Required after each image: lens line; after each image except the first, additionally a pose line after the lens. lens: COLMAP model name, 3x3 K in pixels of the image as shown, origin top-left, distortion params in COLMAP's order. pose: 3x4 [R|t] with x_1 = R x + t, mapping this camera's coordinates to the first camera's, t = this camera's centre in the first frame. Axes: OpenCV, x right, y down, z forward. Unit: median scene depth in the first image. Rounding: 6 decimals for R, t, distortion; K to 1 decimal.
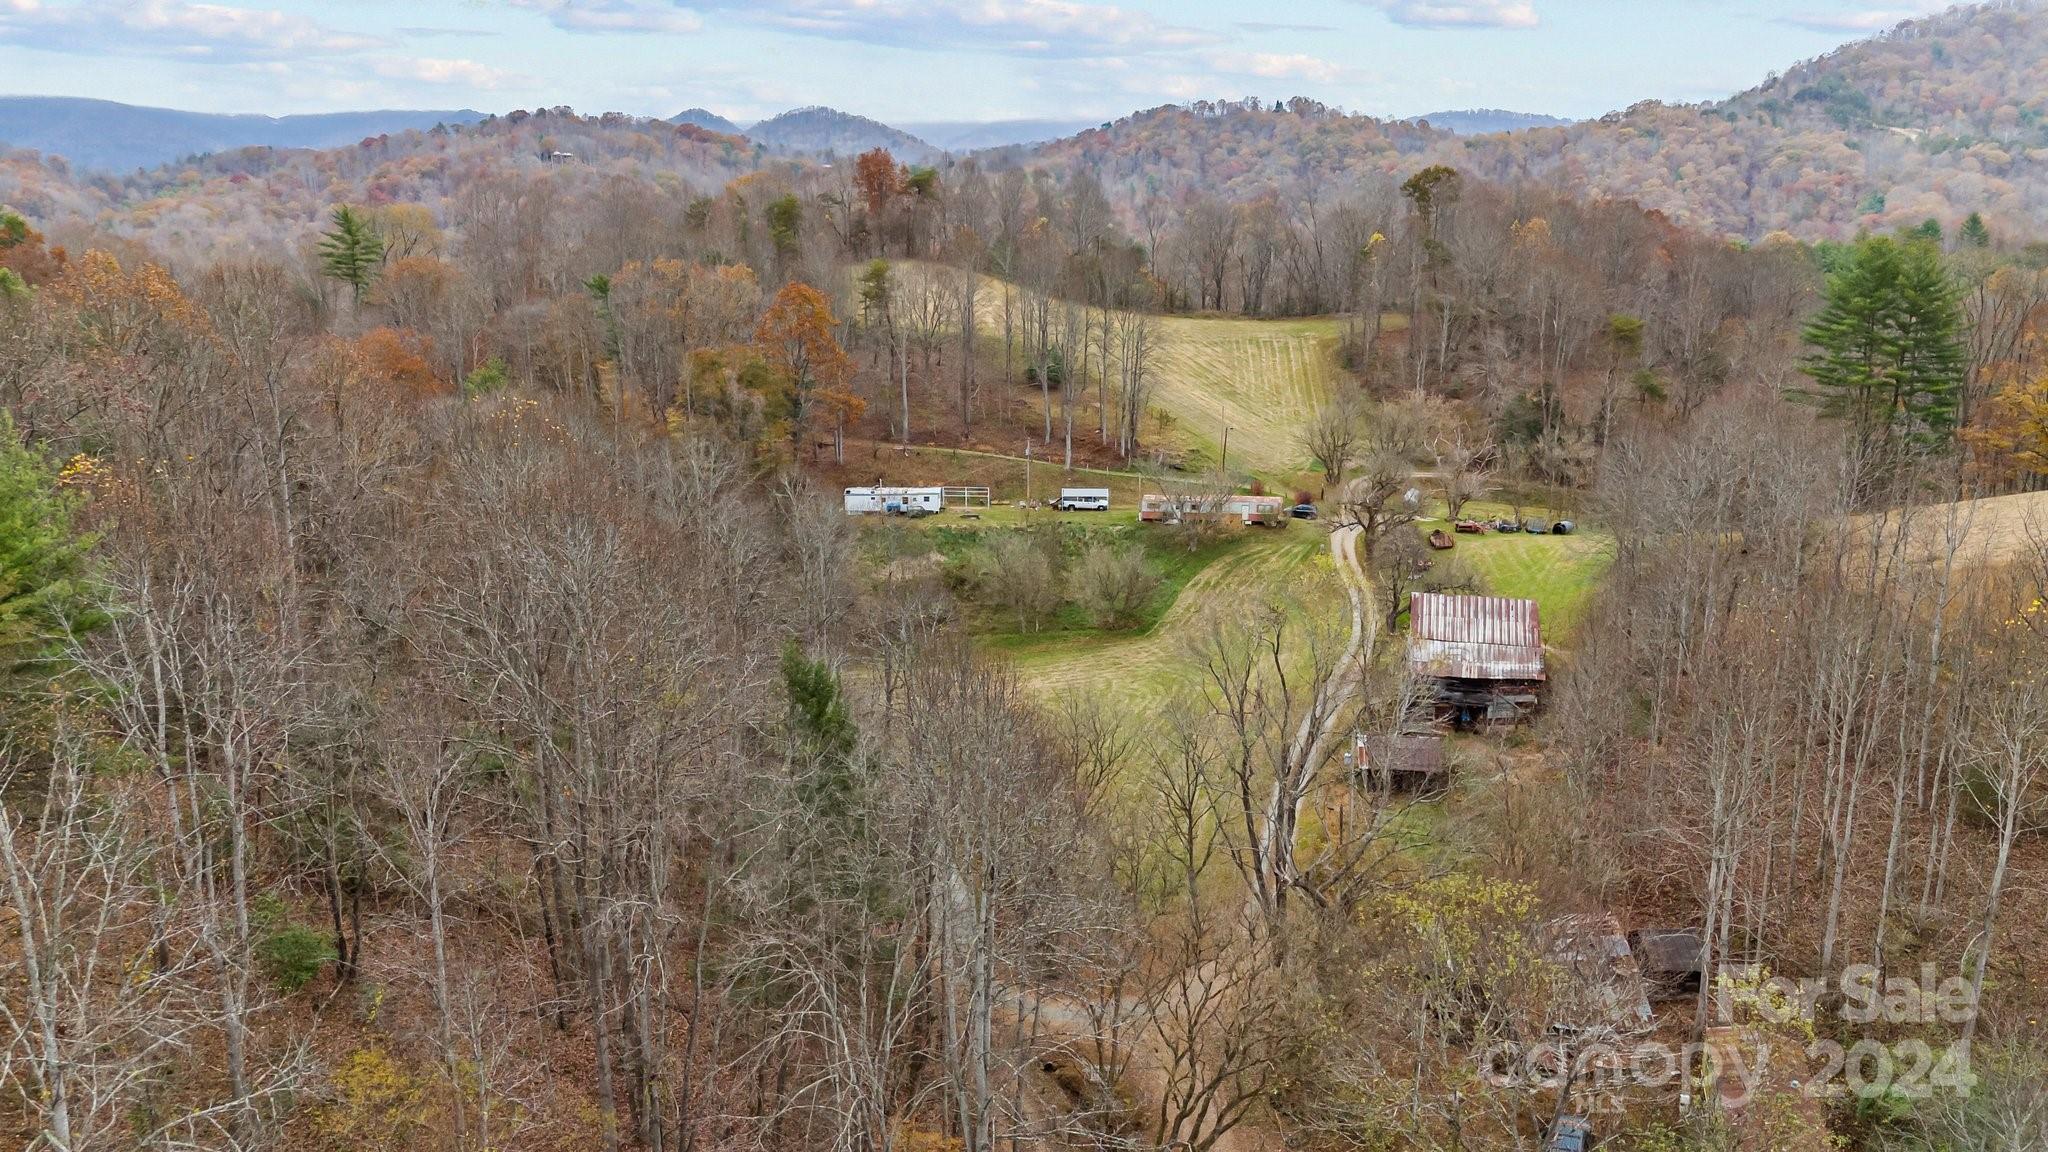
lens RADIAL K [[1525.3, 0, 1024.0], [0, 1525.3, 576.0], [0, 0, 1]] dist [0.076434, -0.069968]
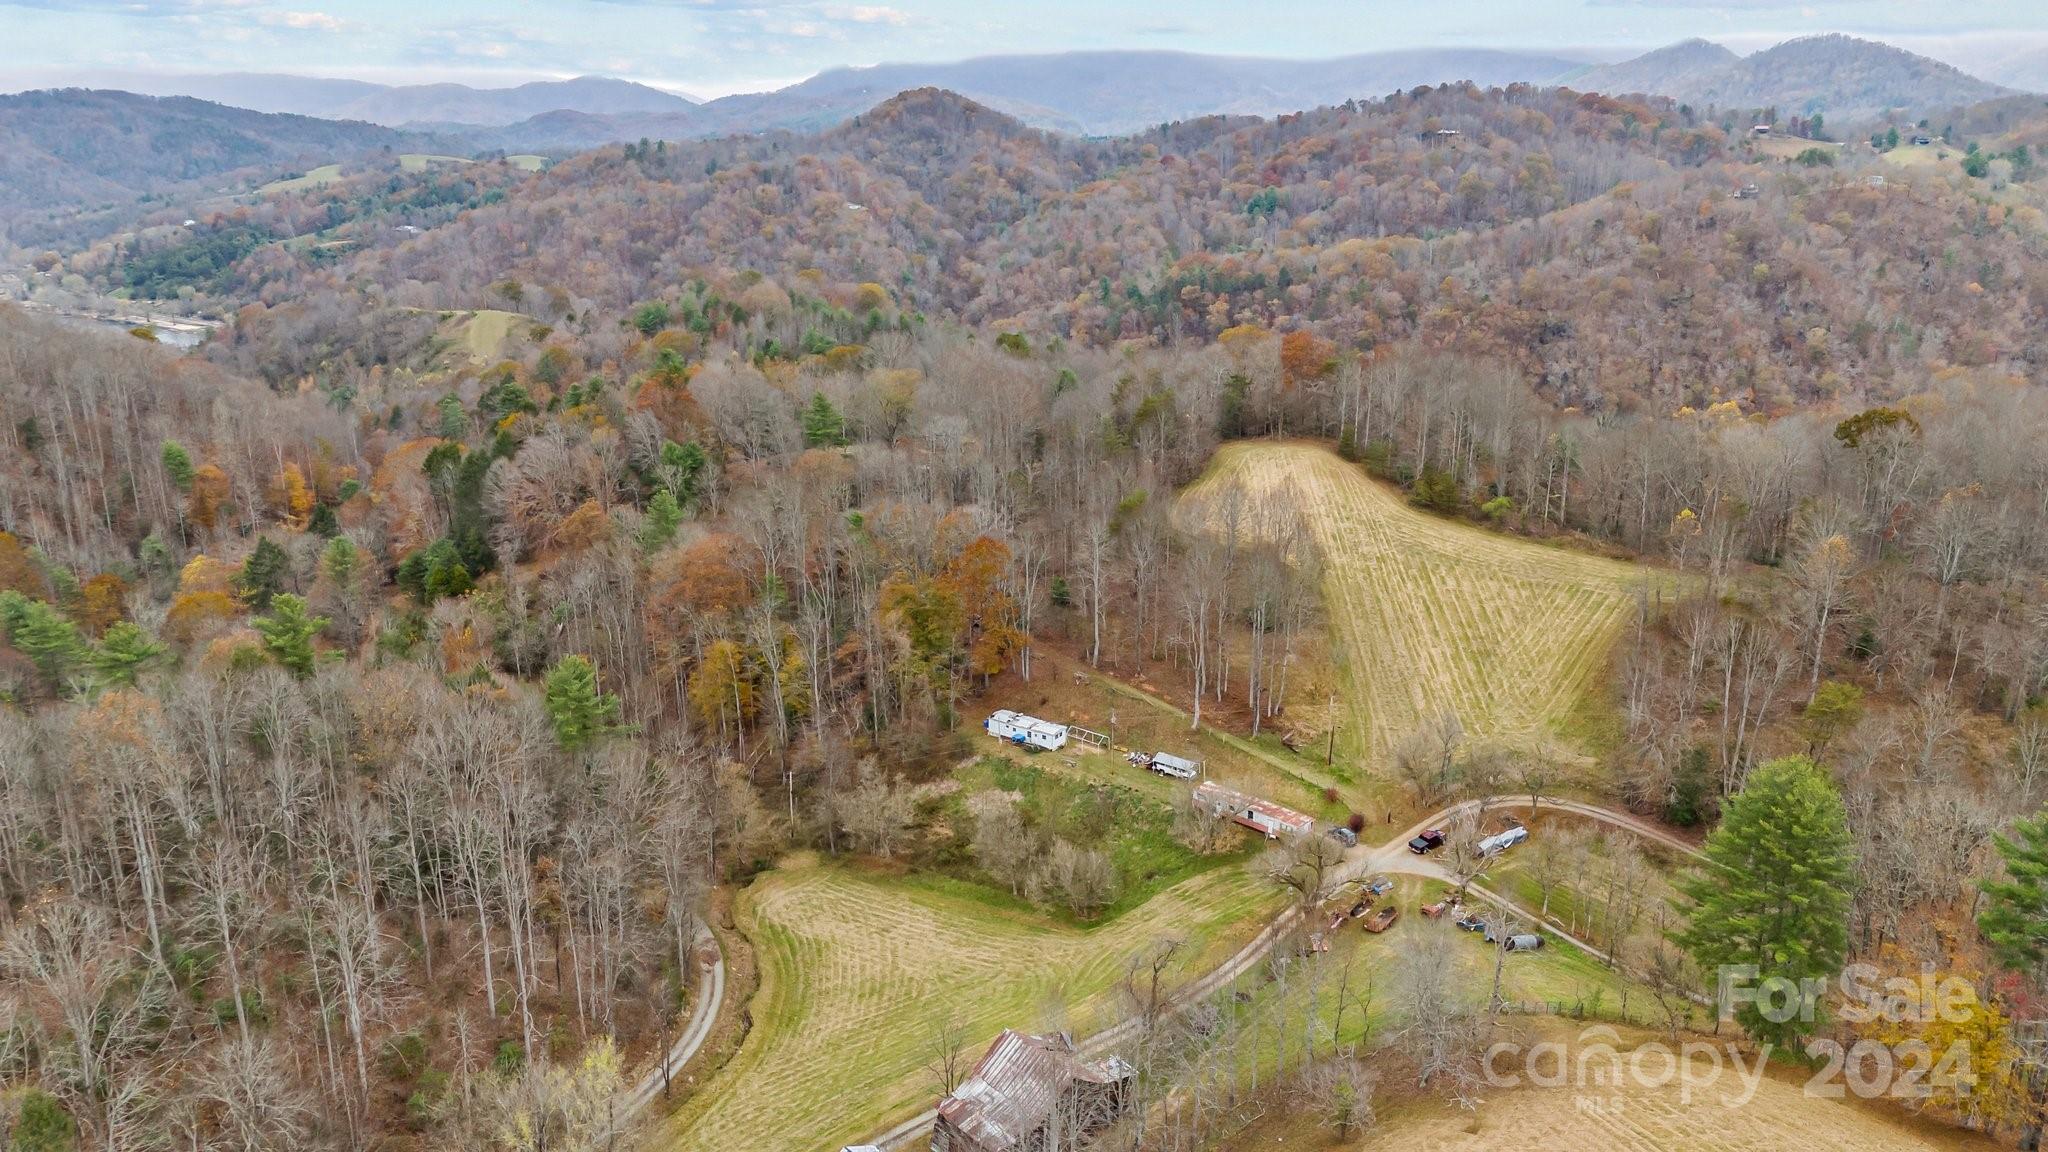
lens RADIAL K [[1520.0, 0, 1028.7], [0, 1520.0, 563.9], [0, 0, 1]] dist [0.074218, -0.063578]
pose [[0.818275, 0.161976, -0.551534, 0.083366], [-0.137489, 0.986779, 0.085816, -0.042892], [0.558142, 0.005609, 0.829727, 0.004478]]
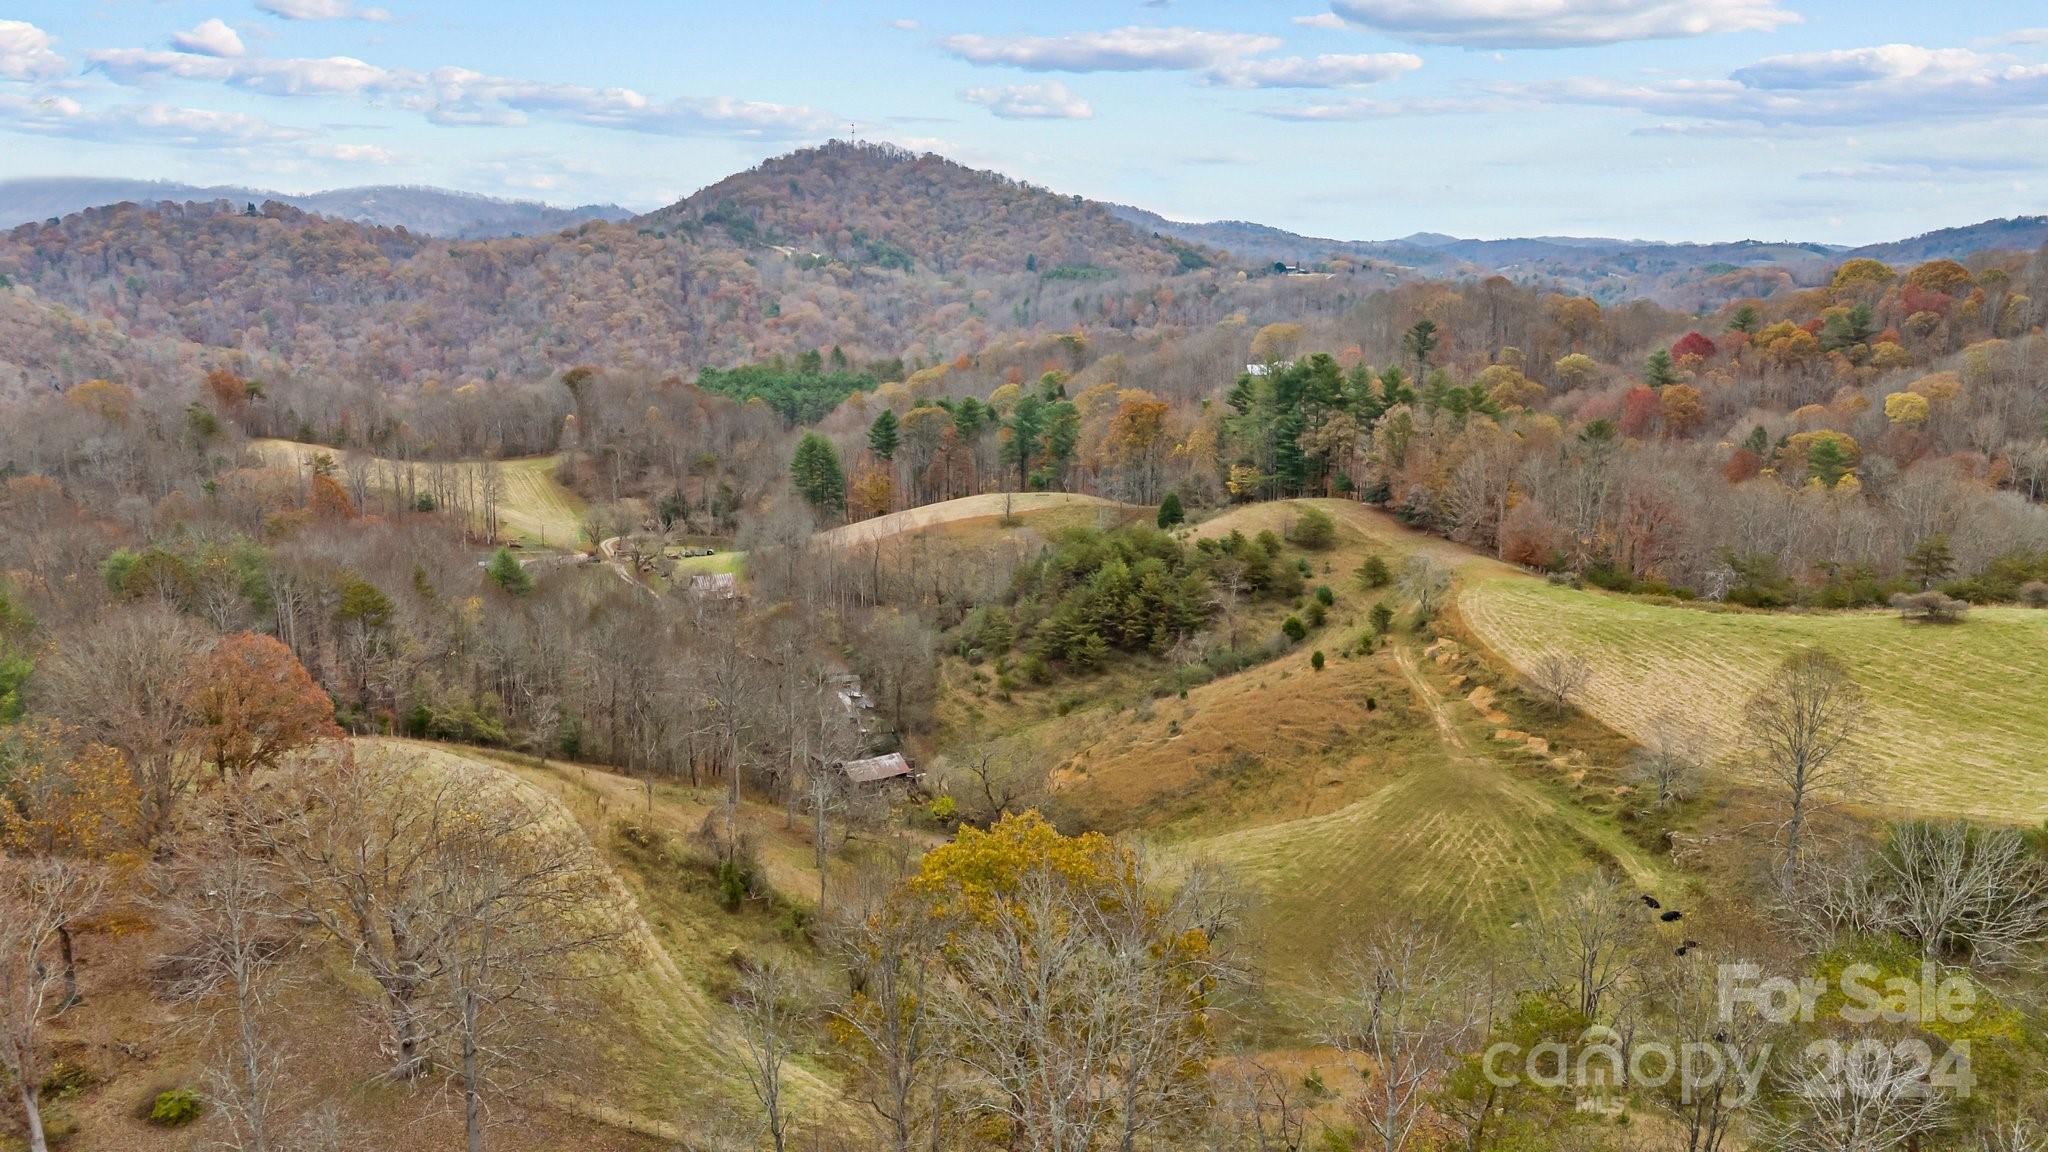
lens RADIAL K [[1510.0, 0, 1027.6], [0, 1510.0, 564.3], [0, 0, 1]] dist [0.079045, -0.067313]
pose [[0.789770, -0.124042, 0.600731, -0.094270], [0.149136, 0.988783, 0.008103, 0.005840], [-0.594998, 0.083191, 0.799410, -0.162696]]
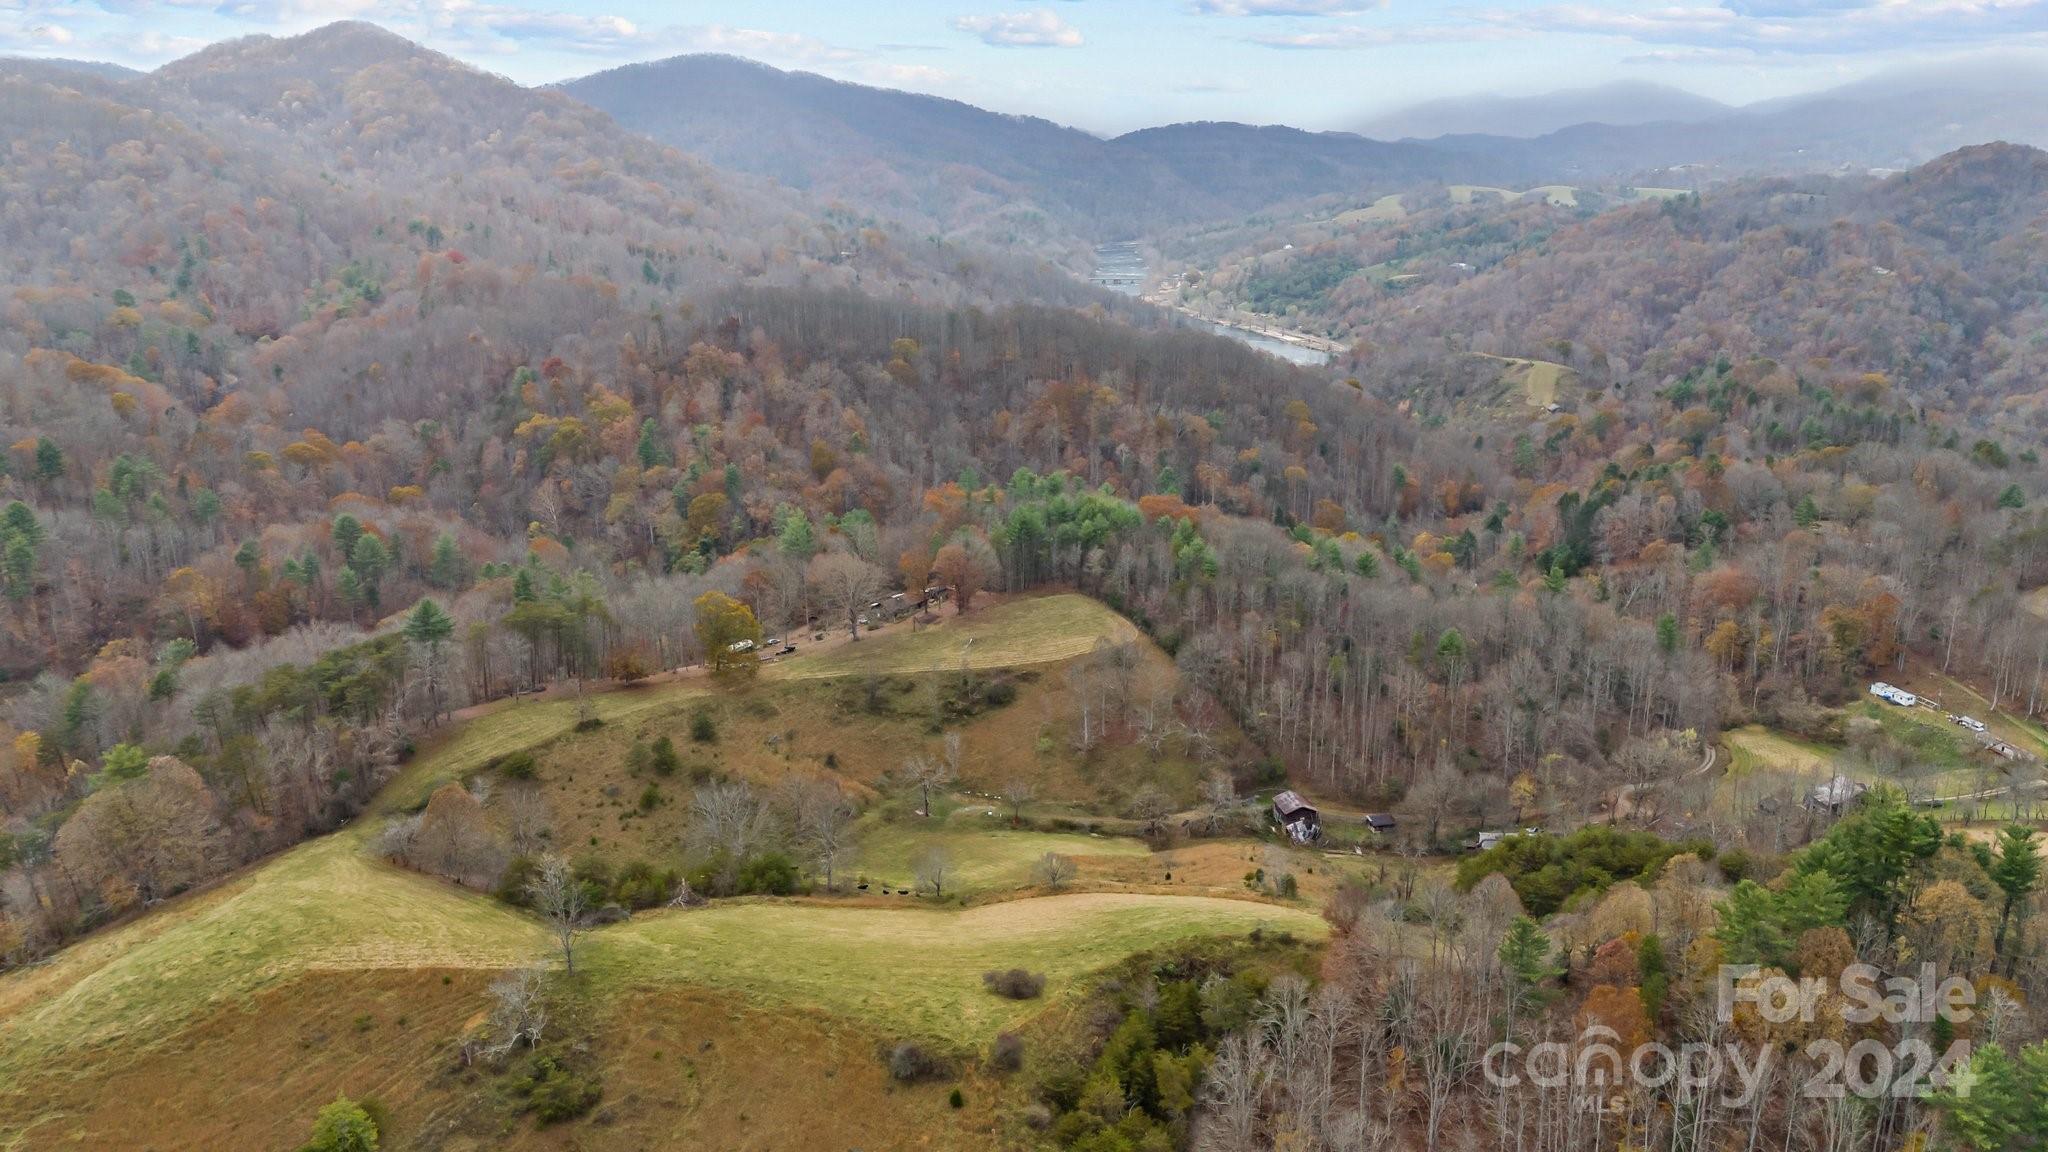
lens RADIAL K [[1510.0, 0, 1027.6], [0, 1510.0, 564.3], [0, 0, 1]] dist [0.079045, -0.067313]
pose [[0.336330, 0.270081, -0.902185, 0.235848], [-0.220804, 0.953905, 0.203249, -0.065303], [0.915493, 0.130847, 0.380462, -0.172584]]
